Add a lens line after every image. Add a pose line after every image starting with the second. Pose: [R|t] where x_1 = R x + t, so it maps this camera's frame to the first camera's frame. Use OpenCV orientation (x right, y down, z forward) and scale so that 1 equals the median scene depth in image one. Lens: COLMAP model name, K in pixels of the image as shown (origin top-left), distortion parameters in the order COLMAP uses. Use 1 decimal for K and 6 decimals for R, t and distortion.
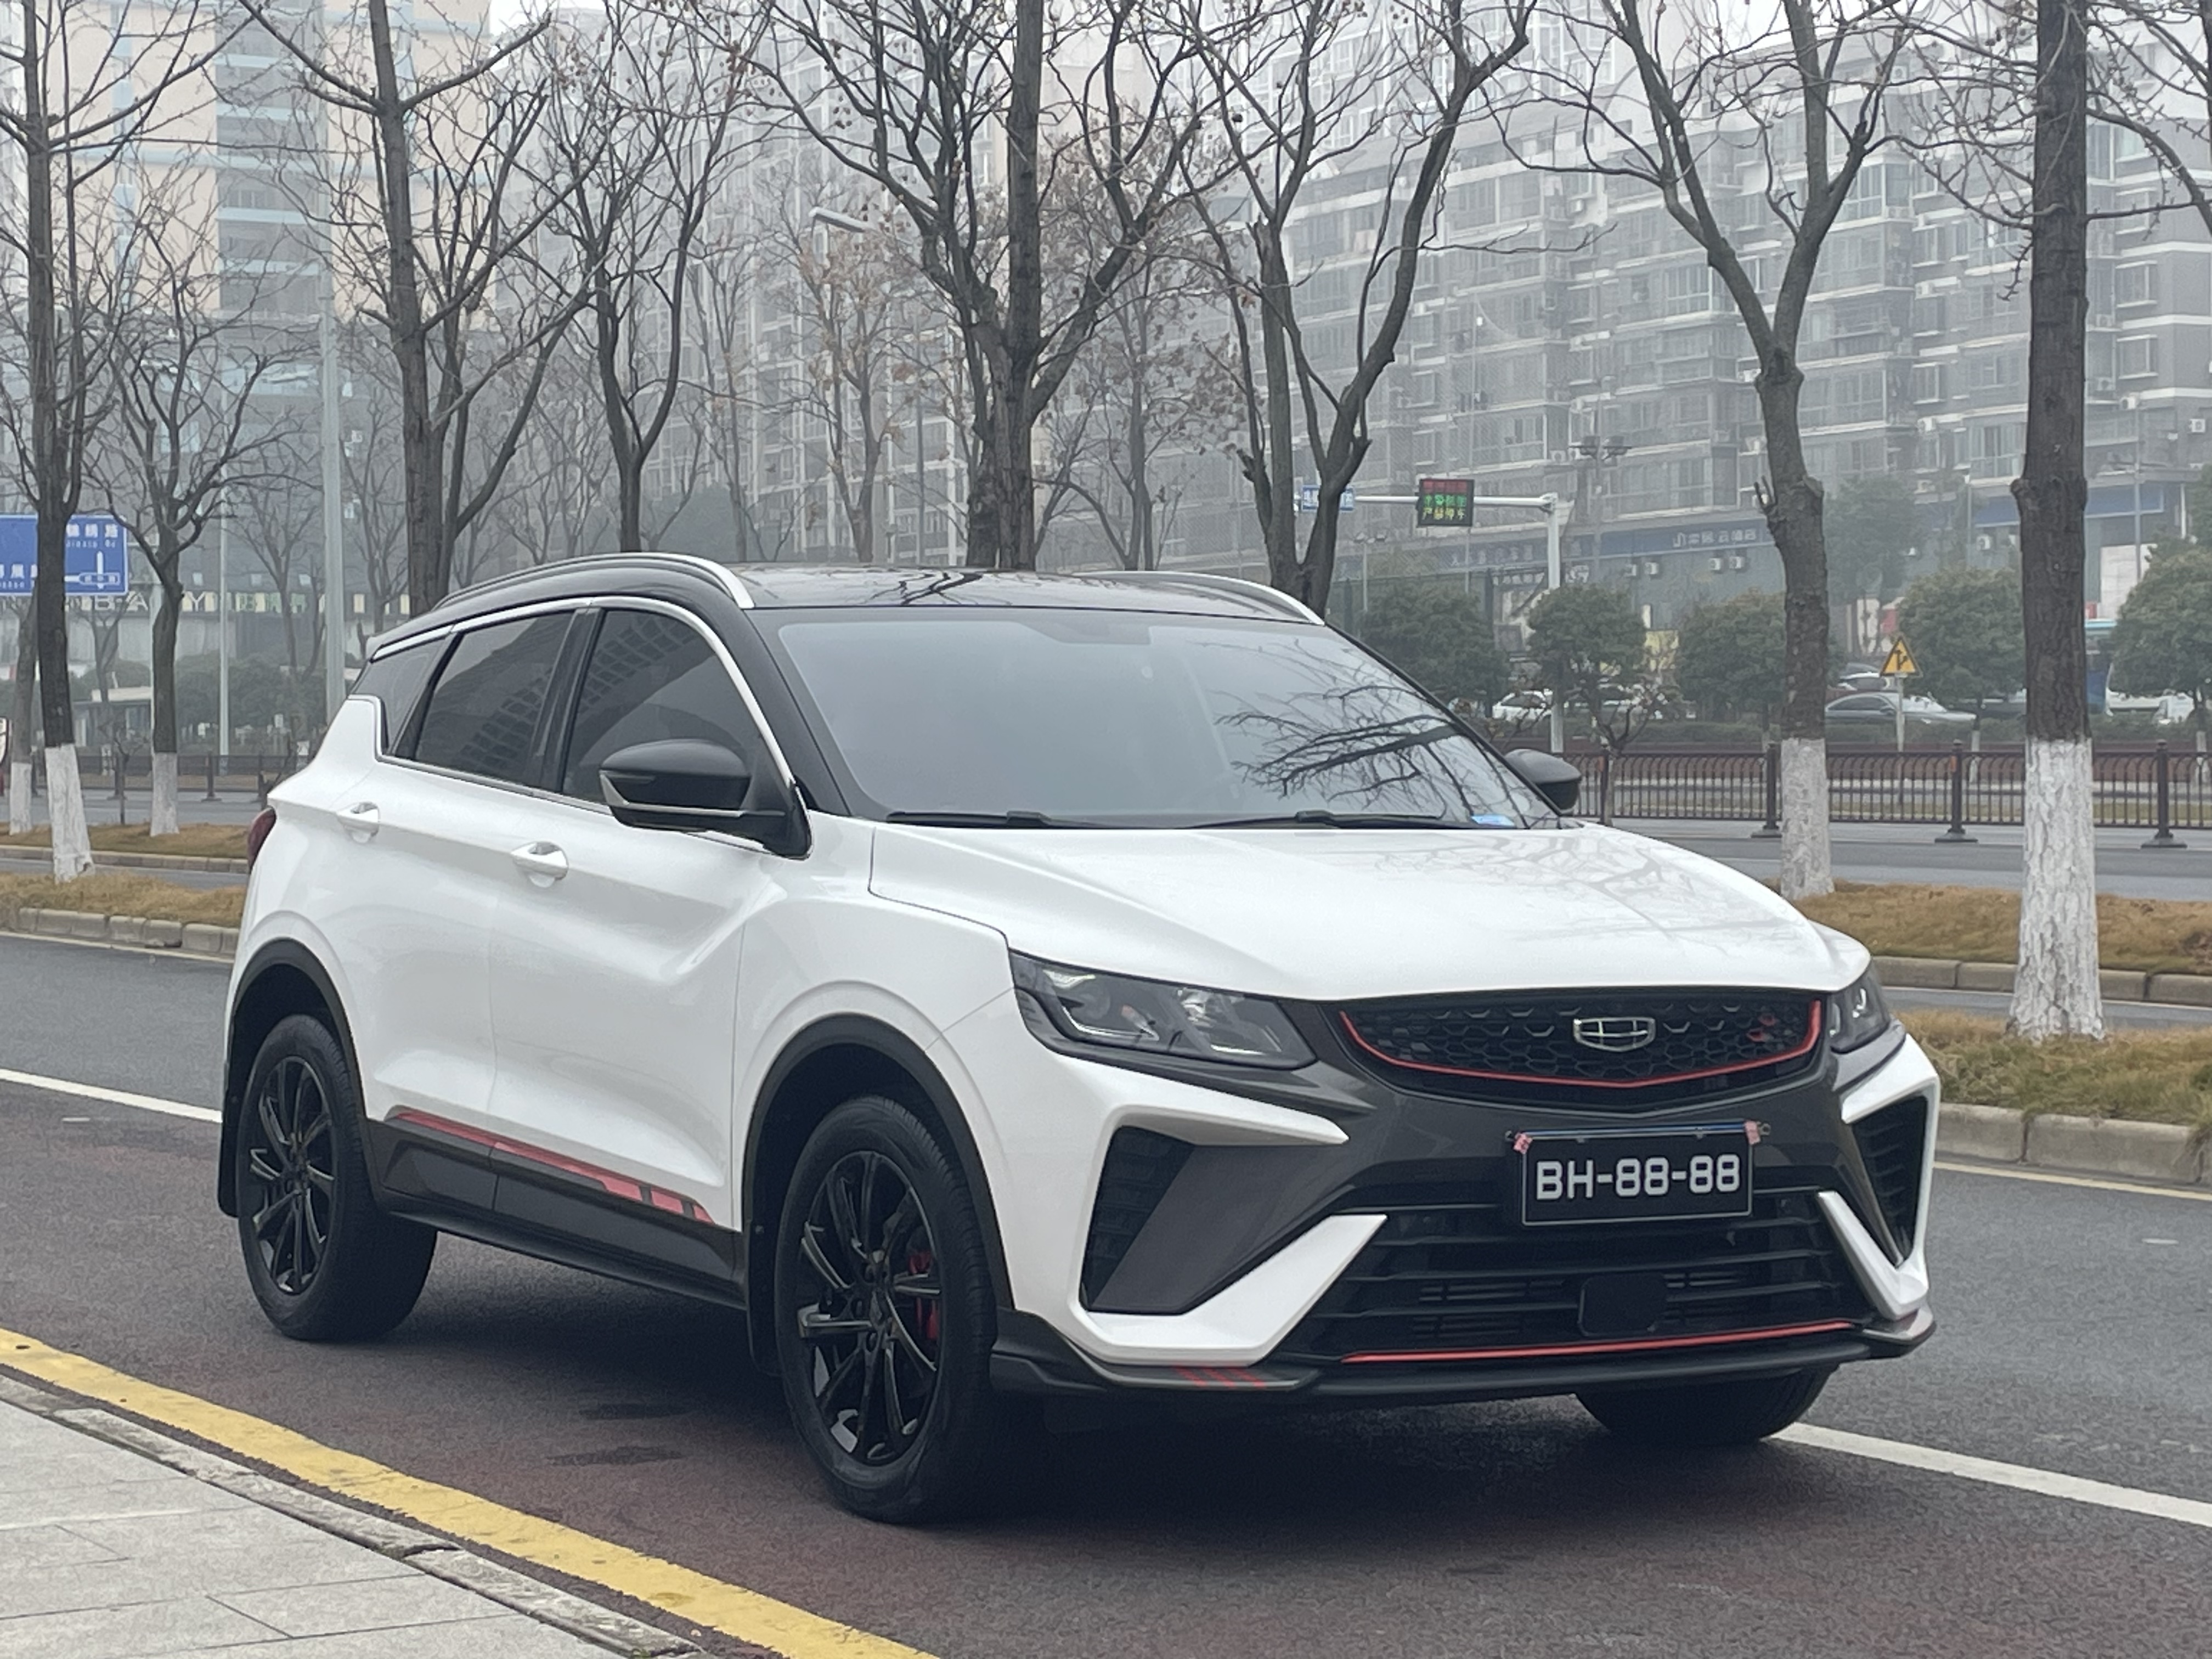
lens RADIAL K [[4389.2, 0, 1126.0], [0, 4389.2, 836.0], [0, 0, 1]] dist [0.098497, 0.000000]
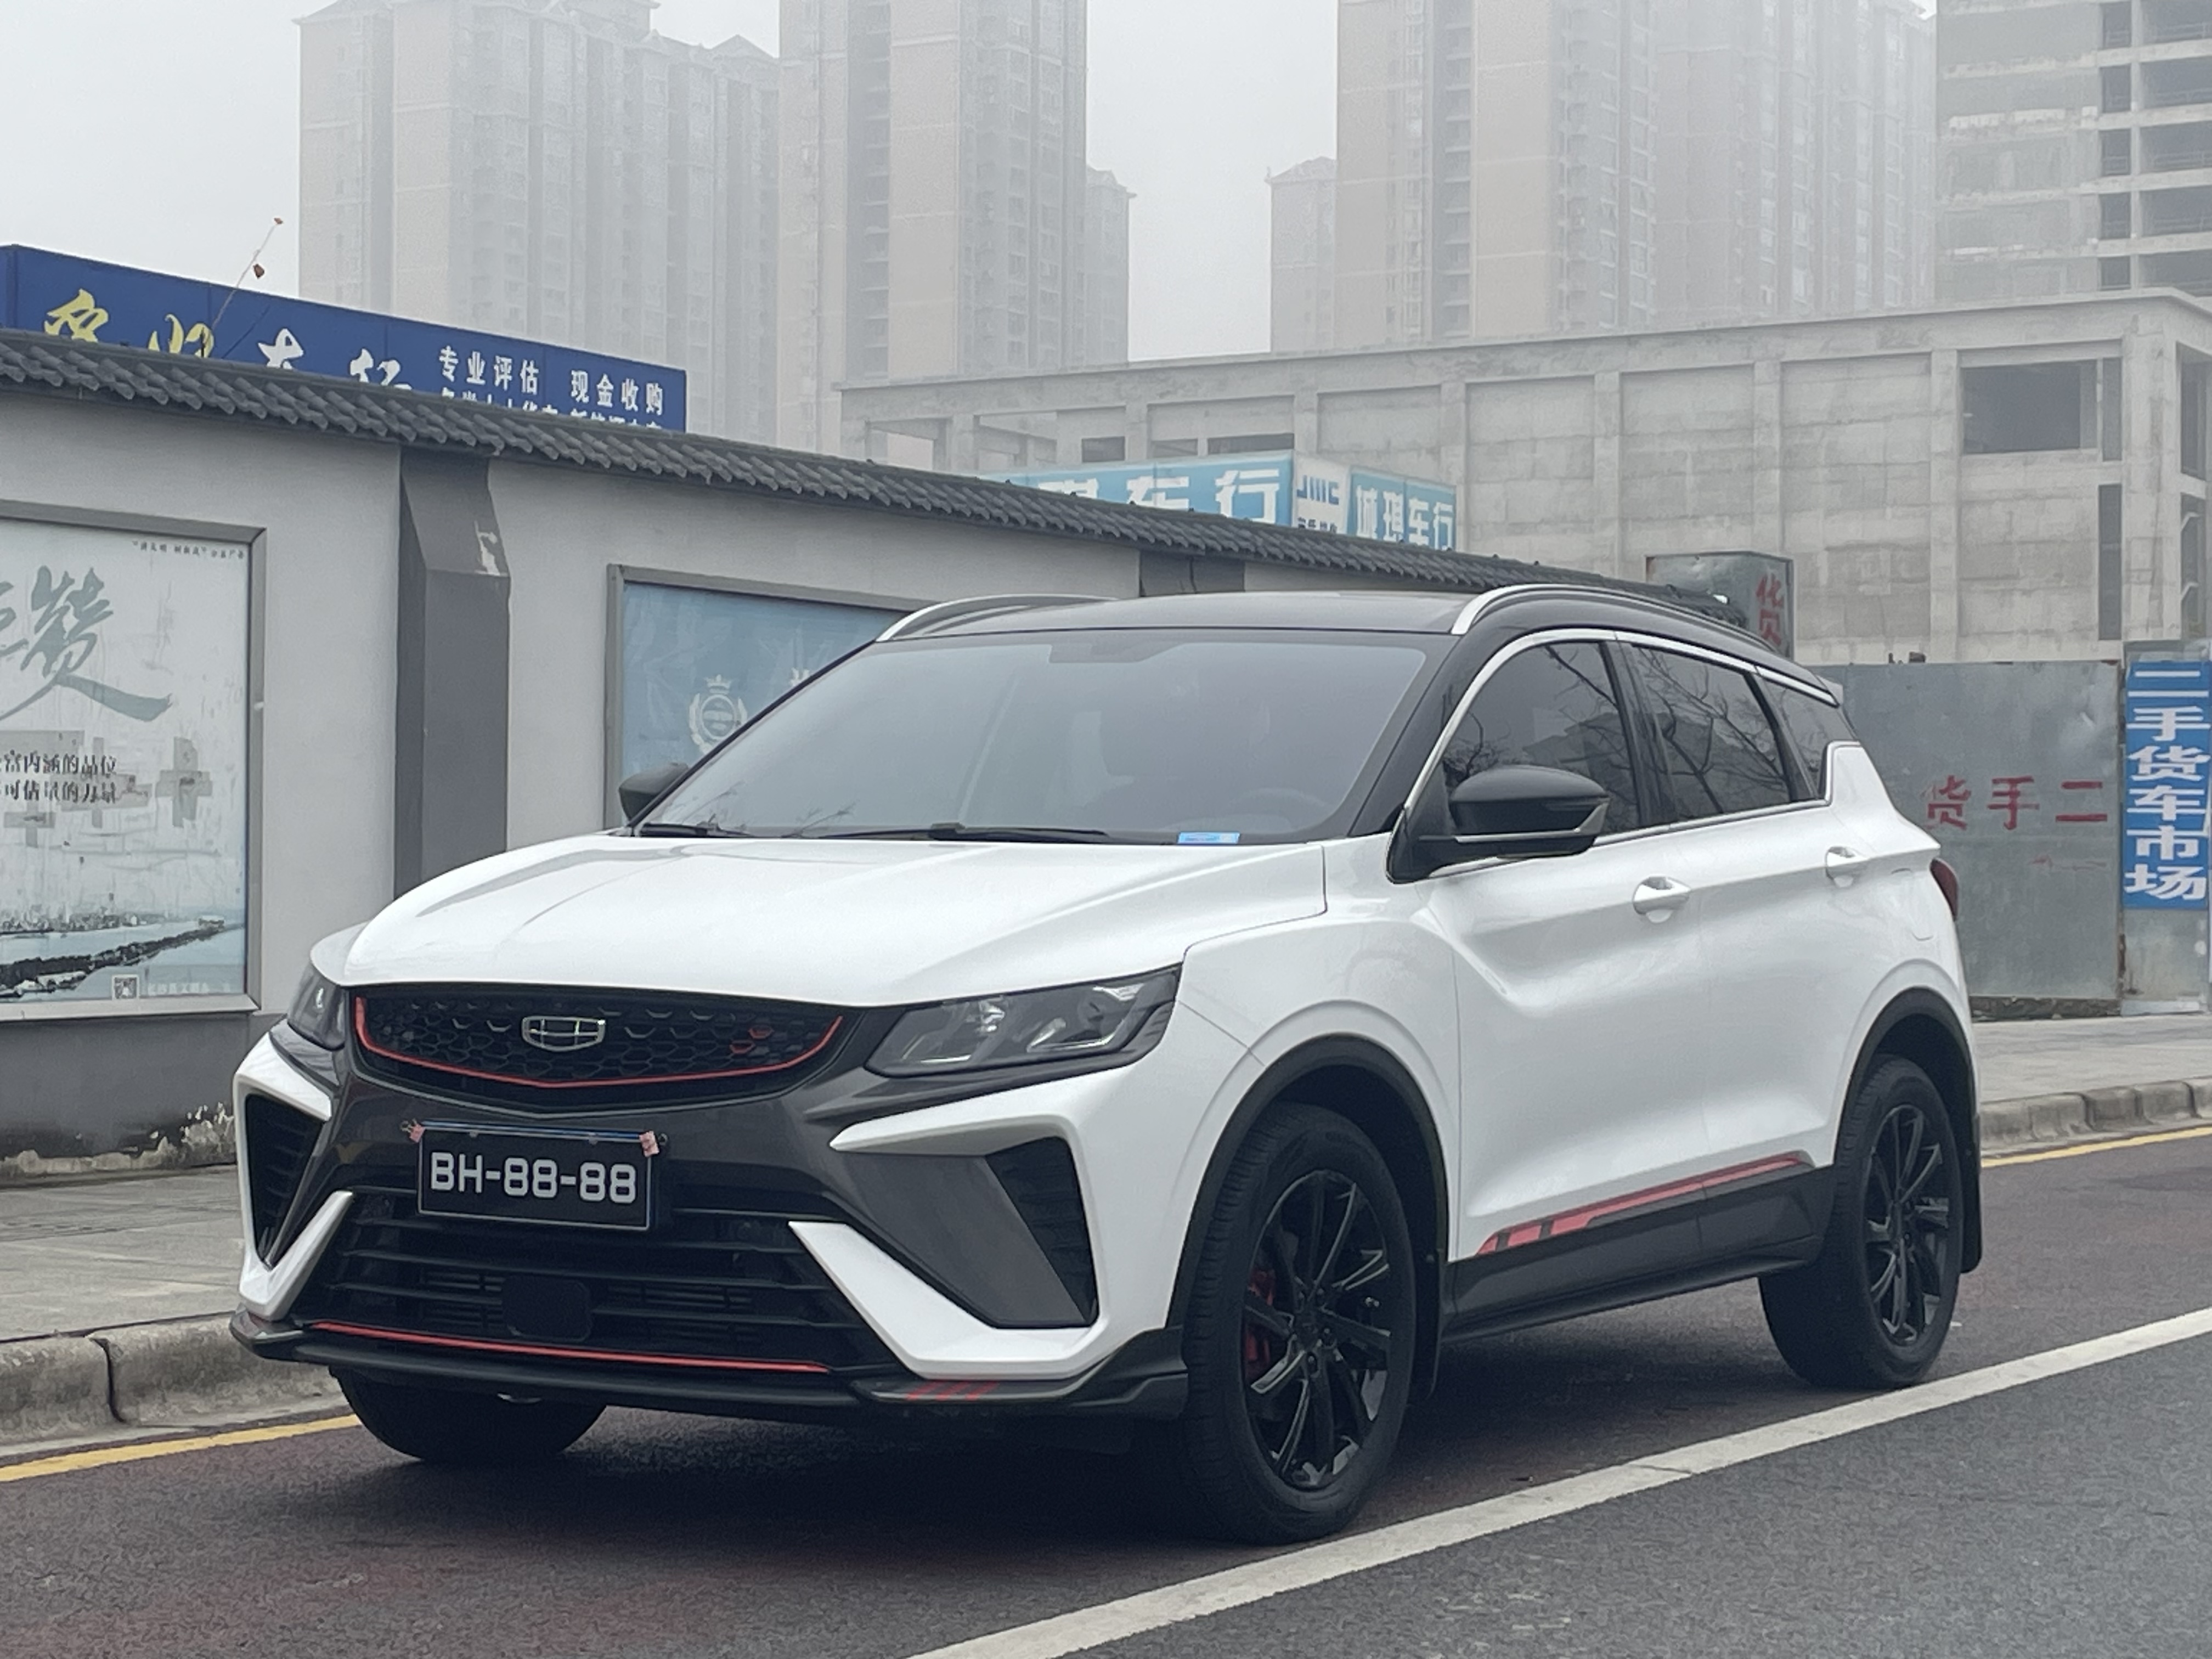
lens RADIAL K [[4389.2, 0, 1097.5], [0, 4389.2, 821.3], [0, 0, 1]] dist [0.098497, 0.000000]
pose [[0.475892, -0.008677, -0.879461, 1.045475], [-0.022872, 0.999491, -0.022237, 0.016704], [0.879206, 0.030698, 0.475452, 0.640524]]
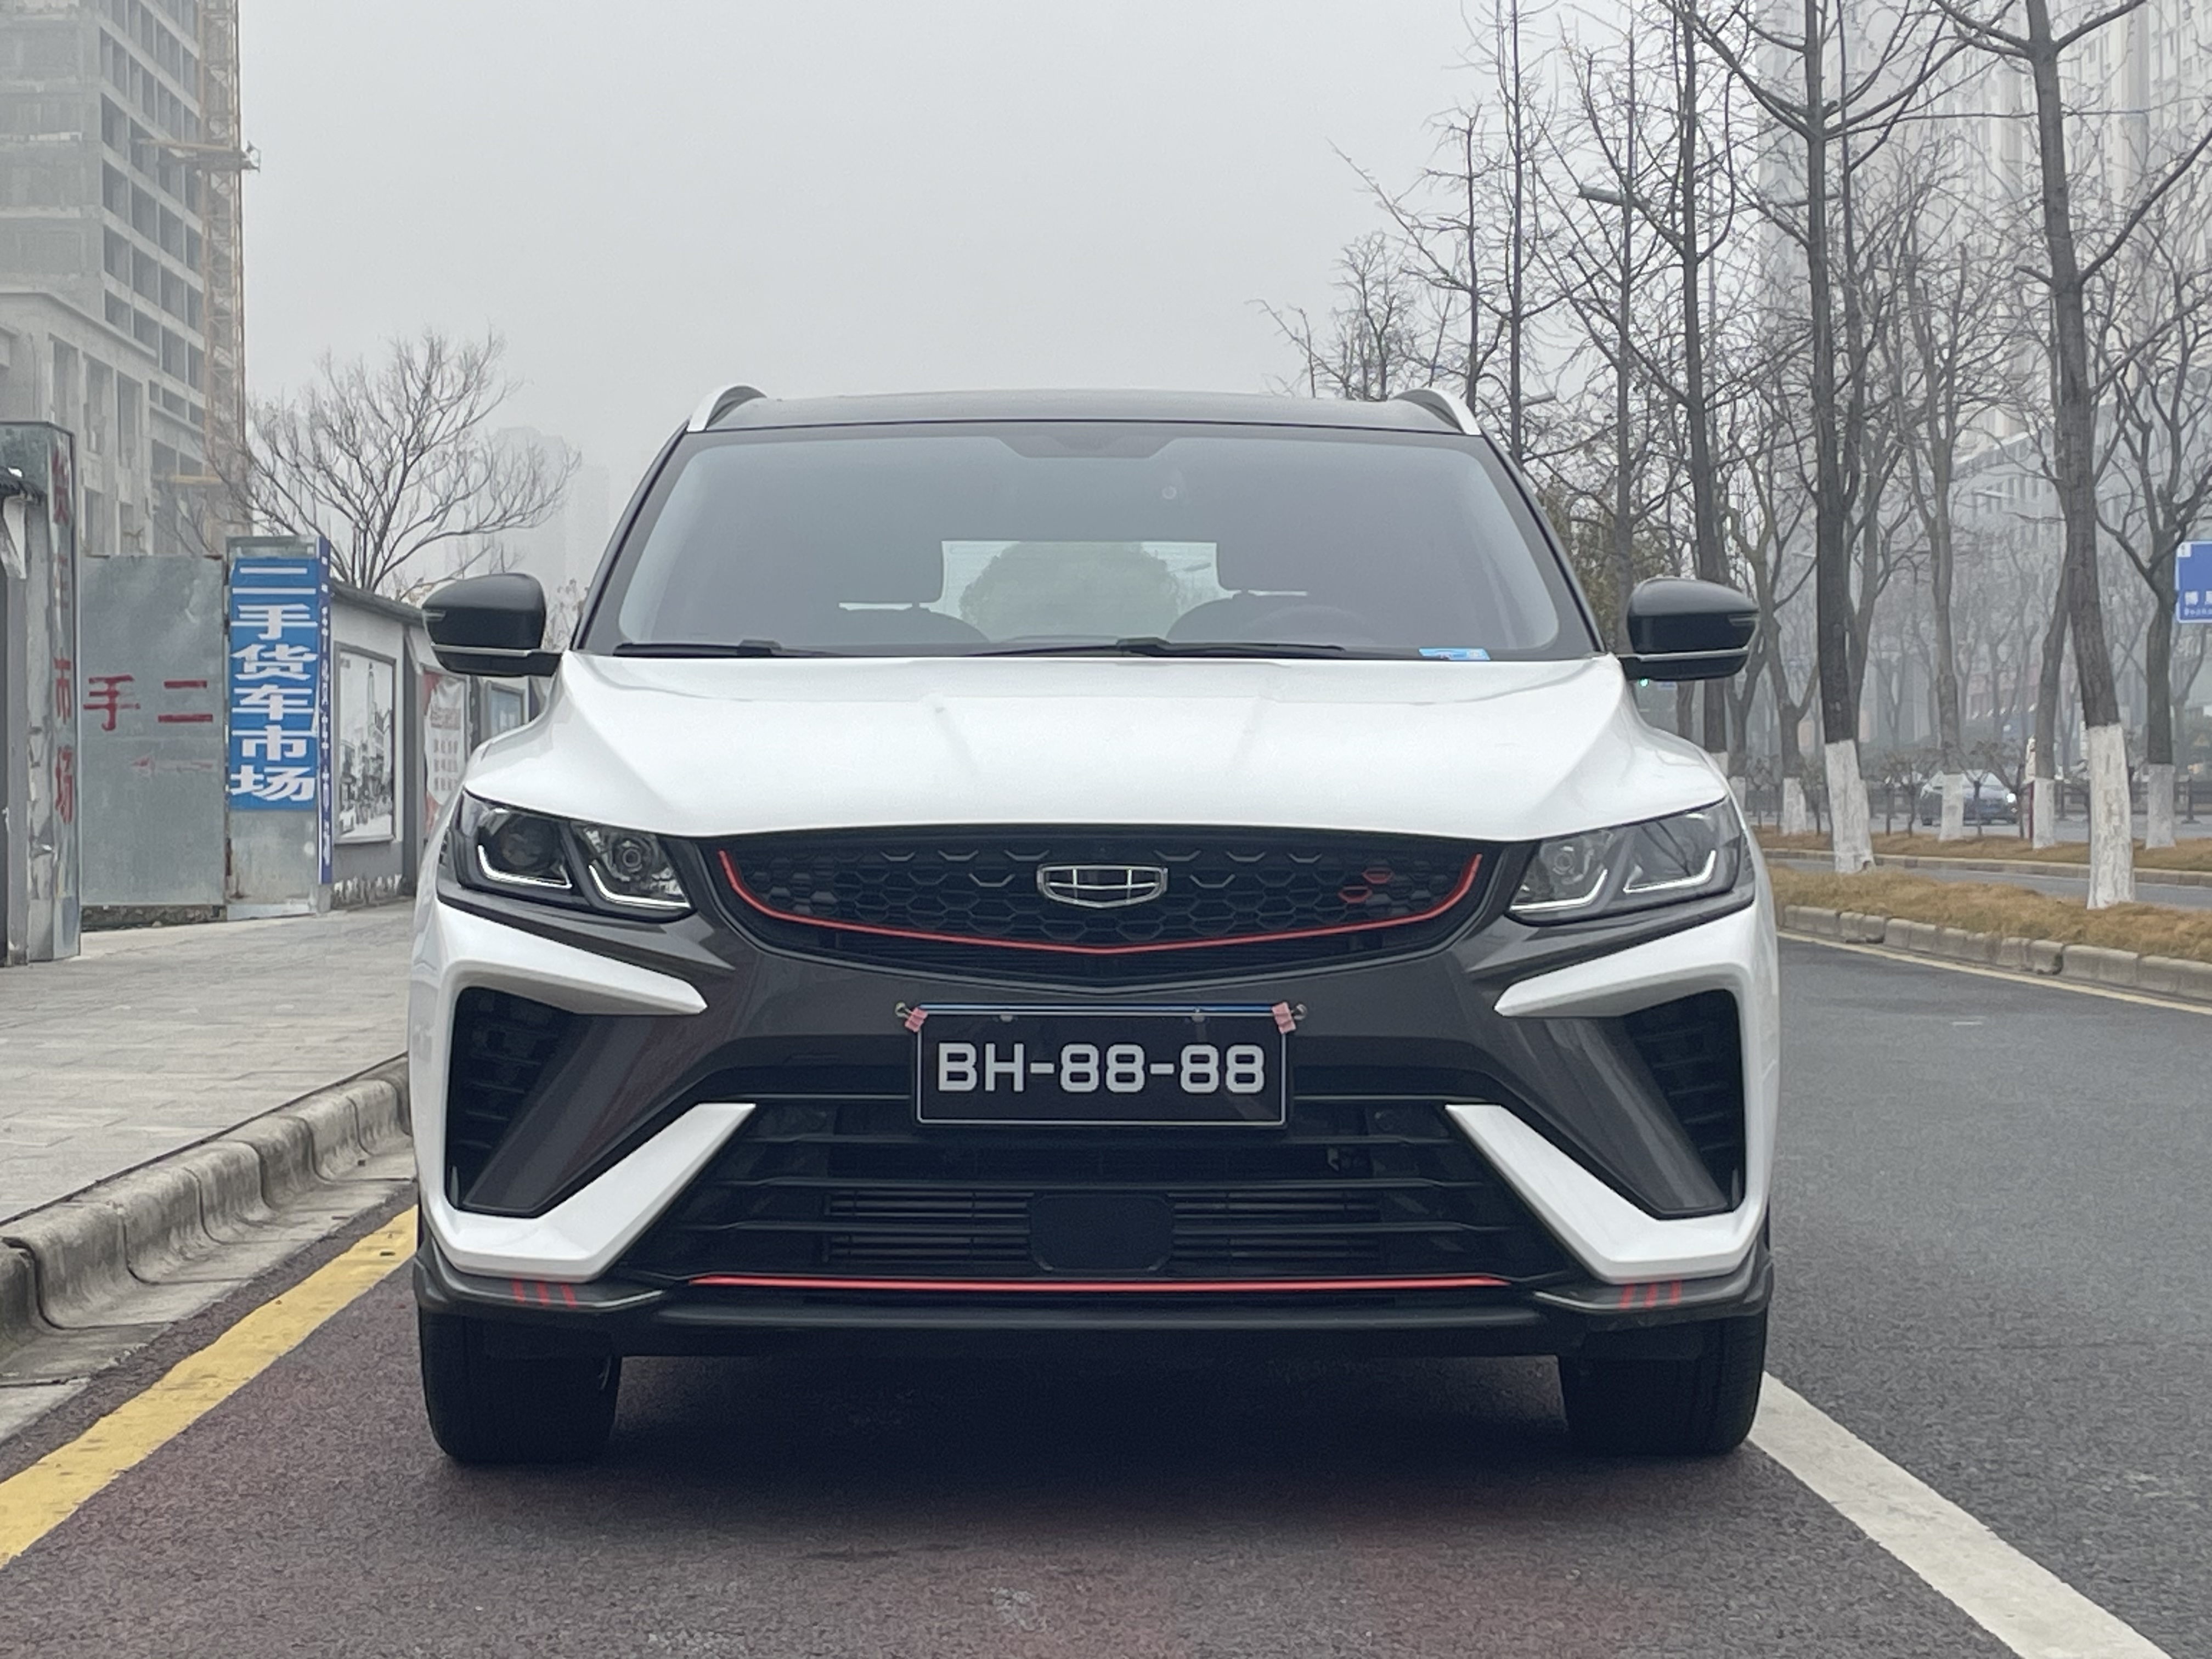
lens RADIAL K [[4389.2, 0, 1101.1], [0, 4389.2, 820.5], [0, 0, 1]] dist [0.098497, 0.000000]
pose [[0.866590, -0.004668, -0.499000, 0.503722], [-0.001477, 0.999928, -0.011920, 0.043016], [0.499019, 0.011067, 0.866520, 0.328490]]
